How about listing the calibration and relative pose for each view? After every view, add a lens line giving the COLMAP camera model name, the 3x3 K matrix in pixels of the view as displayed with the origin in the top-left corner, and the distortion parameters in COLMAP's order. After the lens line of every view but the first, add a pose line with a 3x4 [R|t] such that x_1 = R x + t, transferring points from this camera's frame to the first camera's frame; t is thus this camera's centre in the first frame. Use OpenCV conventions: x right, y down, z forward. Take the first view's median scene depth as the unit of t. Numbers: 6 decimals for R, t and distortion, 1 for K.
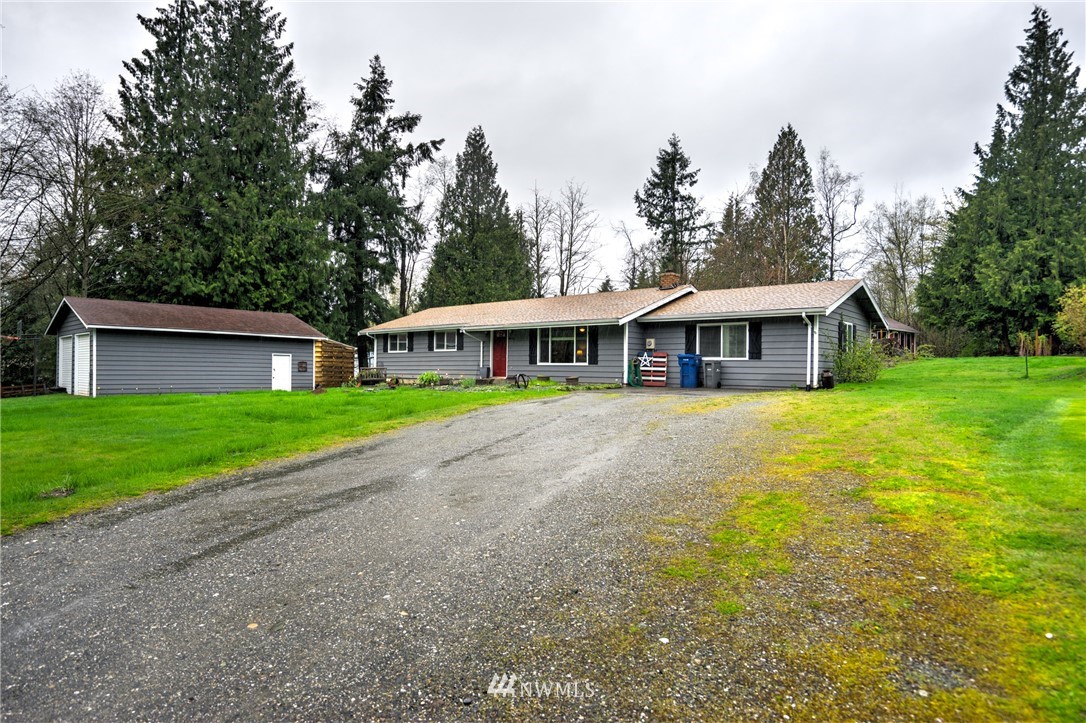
lens RADIAL K [[629.4, 0, 544.3], [0, 629.4, 362.3], [0, 0, 1]] dist [-0.000464, -0.000036]
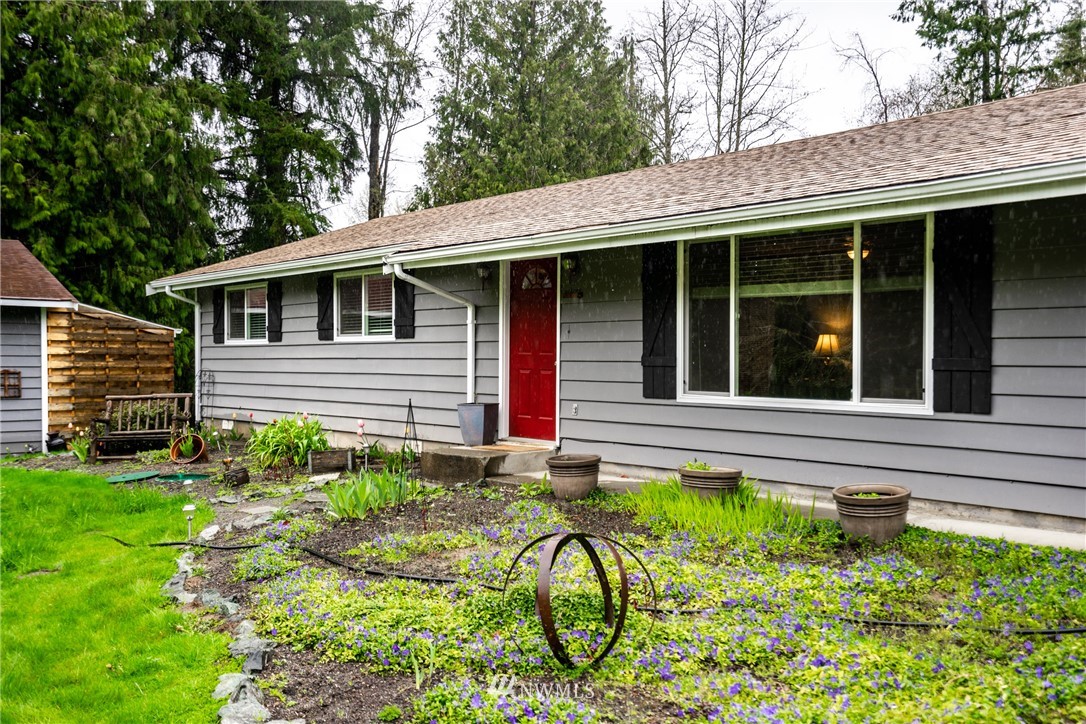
lens RADIAL K [[1048.9, 0, 546.6], [0, 1048.9, 363.6], [0, 0, 1]] dist [0.019550, 0.000000]
pose [[0.992262, -0.007210, -0.123949, -0.004706], [0.009647, 0.999772, 0.019074, -0.007678], [0.123784, -0.020123, 0.992105, 0.254637]]
